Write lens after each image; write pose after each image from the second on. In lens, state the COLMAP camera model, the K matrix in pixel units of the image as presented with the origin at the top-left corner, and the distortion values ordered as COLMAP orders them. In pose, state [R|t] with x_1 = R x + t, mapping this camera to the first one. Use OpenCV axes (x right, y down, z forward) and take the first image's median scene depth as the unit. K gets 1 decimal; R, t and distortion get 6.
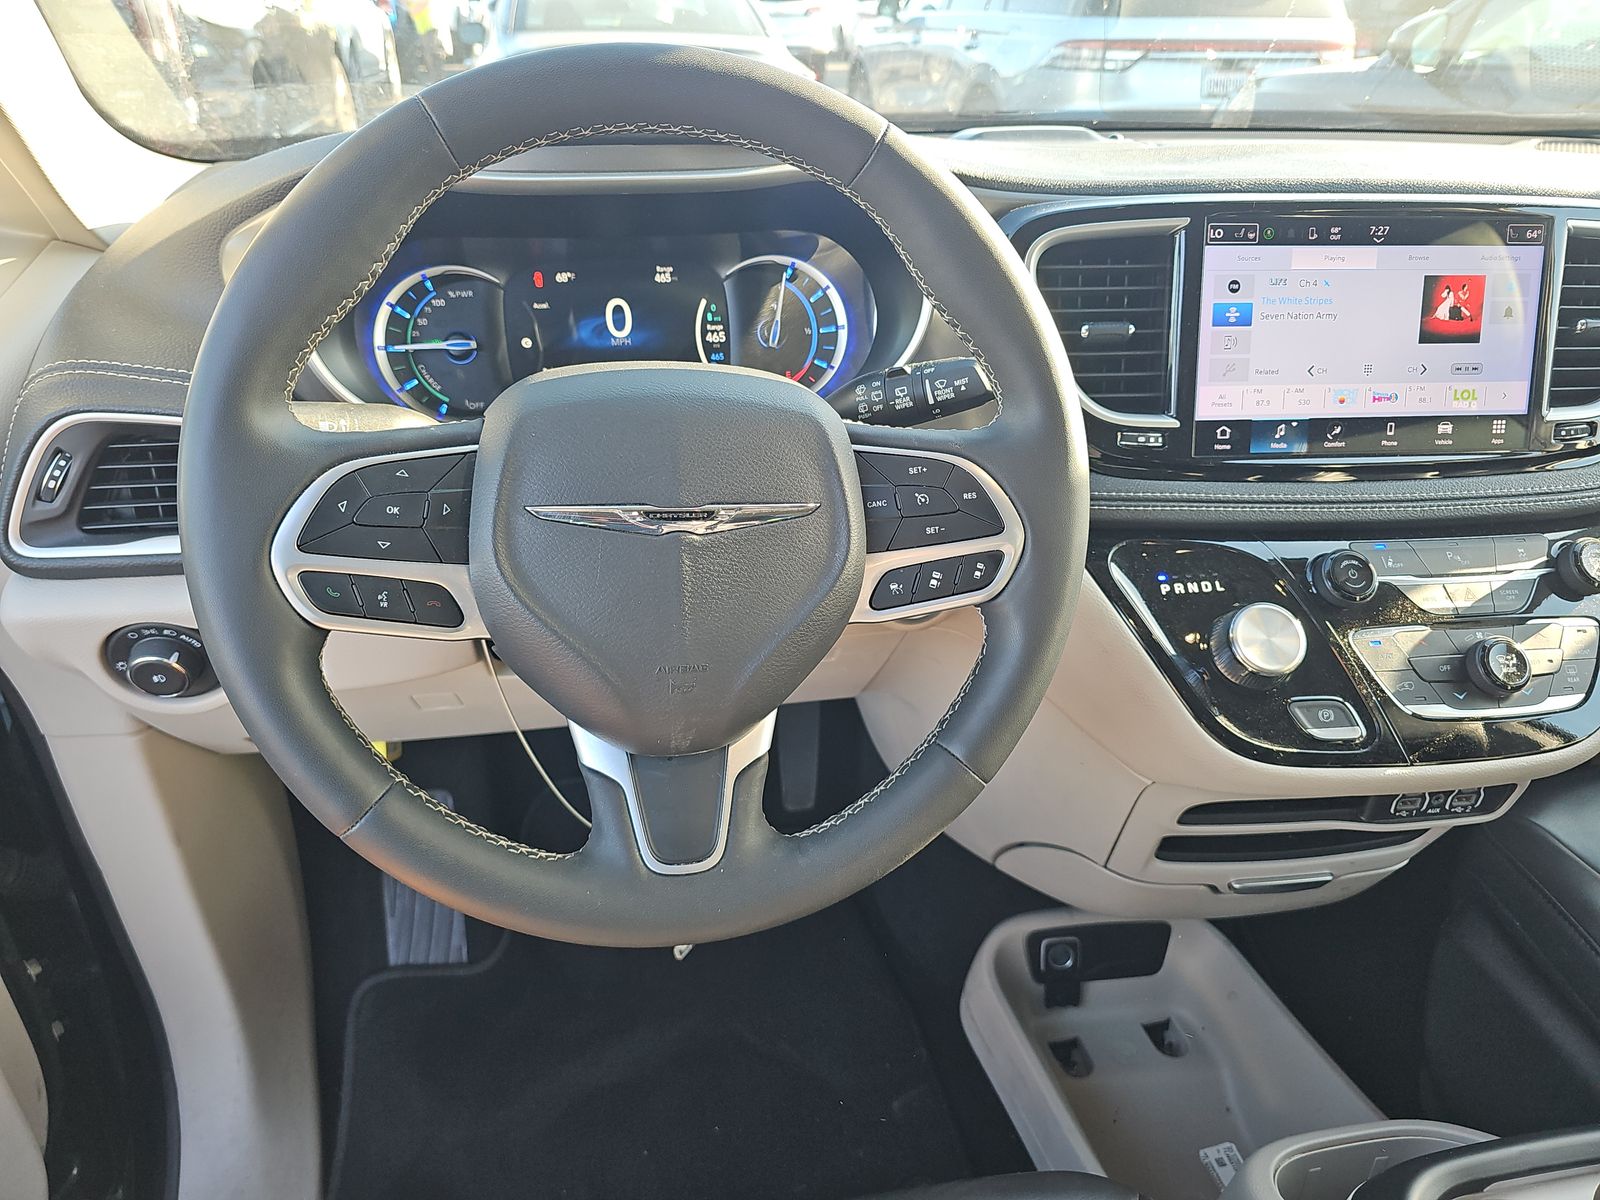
lens RADIAL K [[1139.8, 0, 800.0], [0, 1139.8, 600.0], [0, 0, 1]] dist [0.013826, -0.006809]
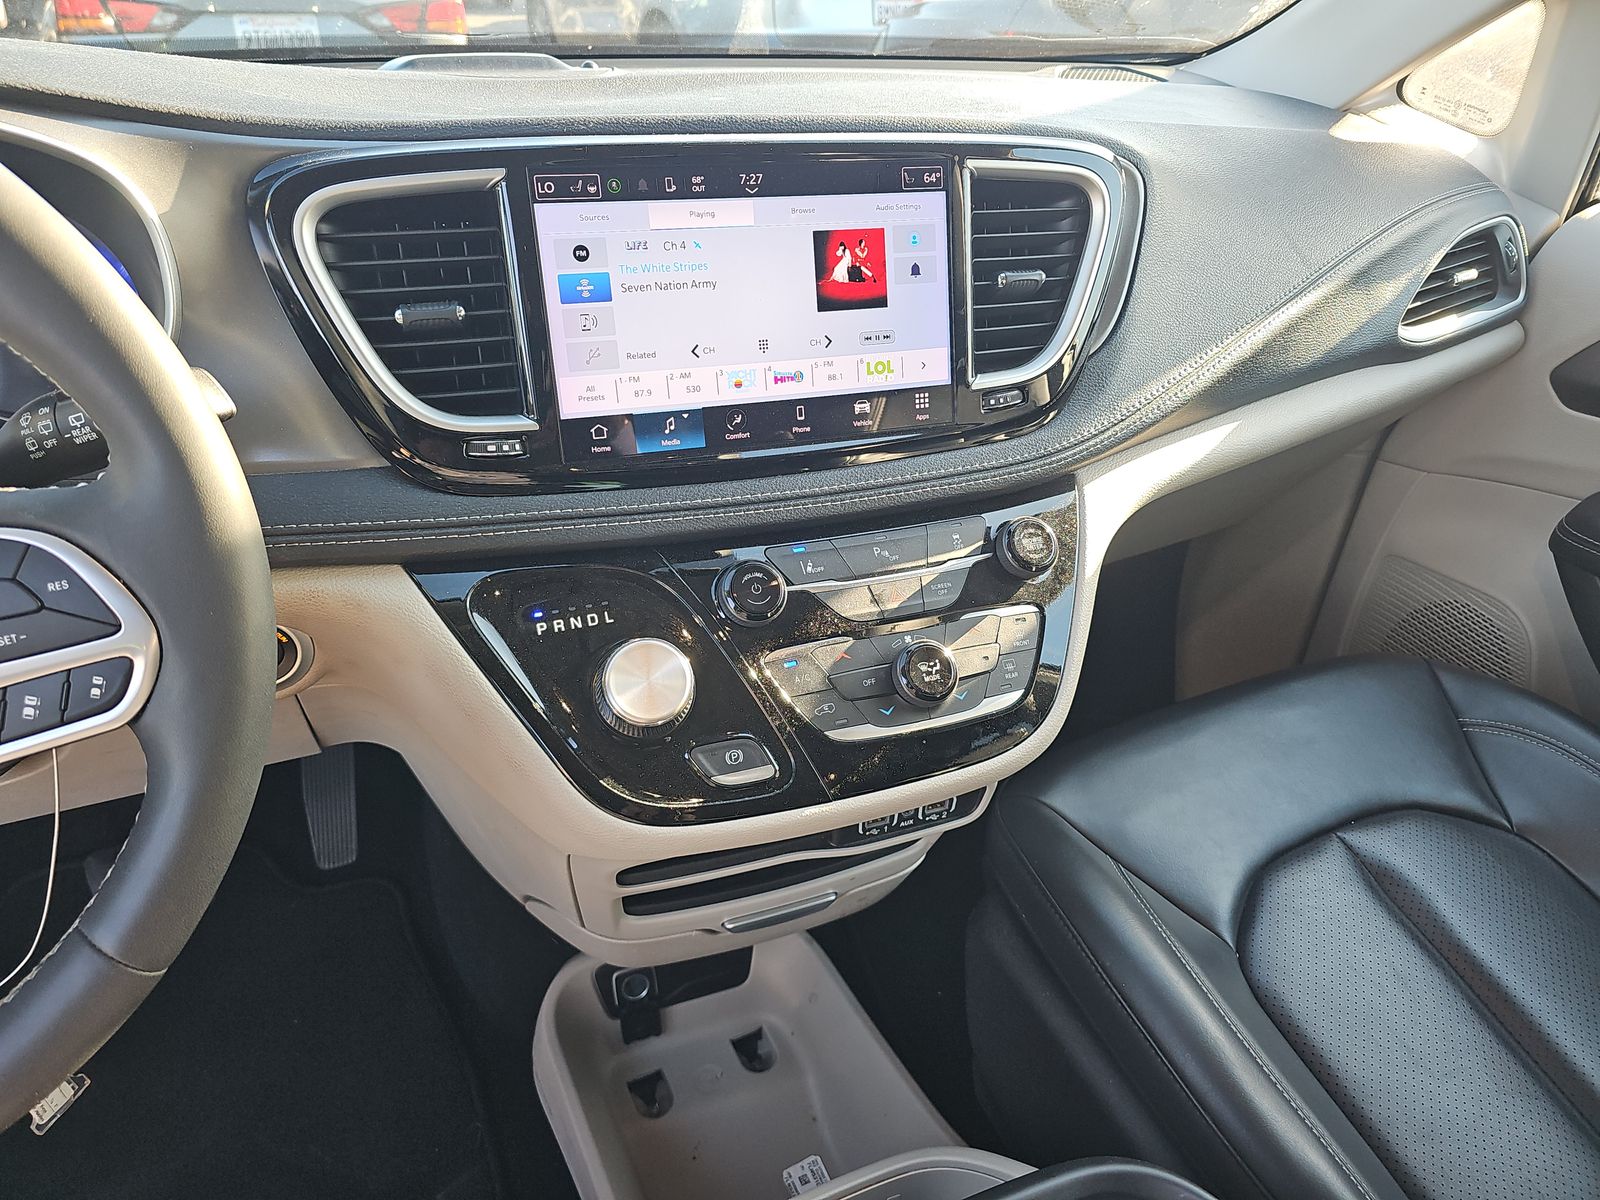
lens RADIAL K [[1089.0, 0, 858.1], [0, 1089.0, 600.5], [0, 0, 1]] dist [0.081567, -0.126030]
pose [[0.972454, -0.109175, 0.205947, 0.376409], [0.095476, 0.992576, 0.075350, -0.066642], [-0.212644, -0.053611, 0.975658, 0.172551]]
